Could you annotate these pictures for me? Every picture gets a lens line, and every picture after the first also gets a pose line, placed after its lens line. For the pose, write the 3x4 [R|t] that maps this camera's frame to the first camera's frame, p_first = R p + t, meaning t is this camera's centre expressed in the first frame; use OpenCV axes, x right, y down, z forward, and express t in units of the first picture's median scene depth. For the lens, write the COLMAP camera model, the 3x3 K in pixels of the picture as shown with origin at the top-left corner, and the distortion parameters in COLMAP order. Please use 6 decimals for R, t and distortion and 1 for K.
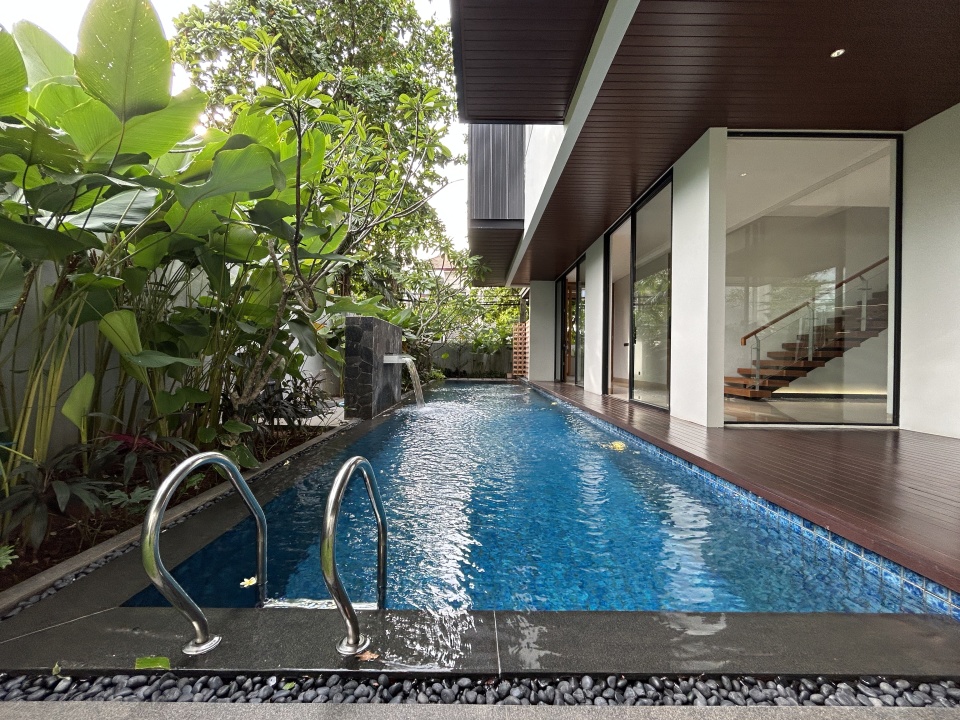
lens RADIAL K [[391.6, 0, 478.1], [0, 391.6, 358.3], [0, 0, 1]] dist [-0.001073, 0.000382]
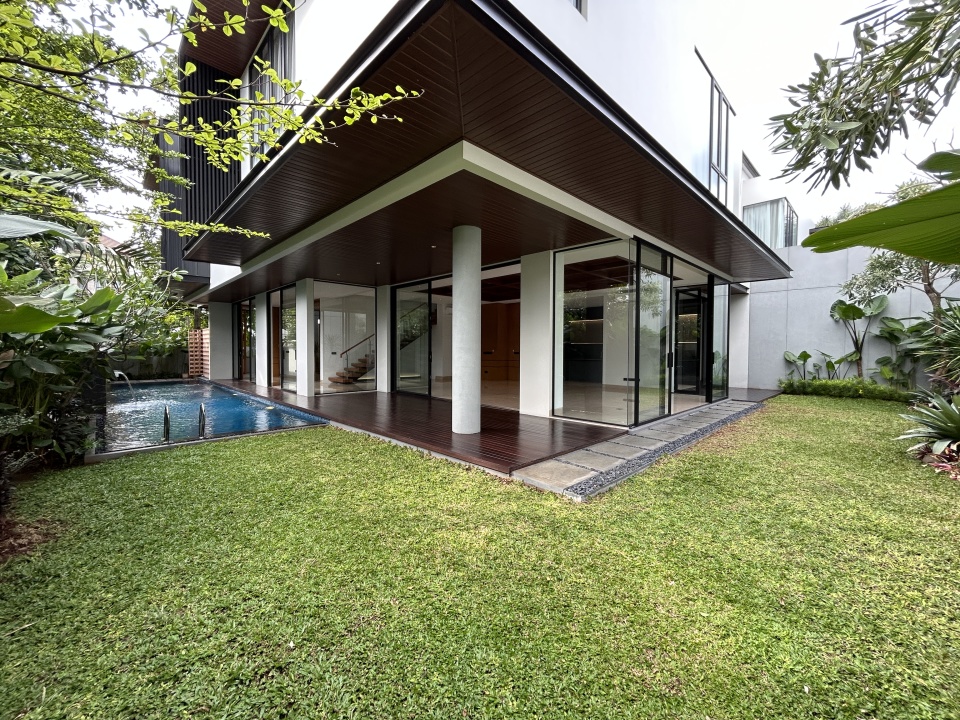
lens RADIAL K [[391.6, 0, 478.1], [0, 391.6, 358.3], [0, 0, 1]] dist [-0.001073, 0.000382]
pose [[0.719226, -0.029245, 0.694161, -0.134445], [0.008509, 0.999410, 0.033289, -0.052004], [-0.694725, -0.018035, 0.719050, -0.566695]]
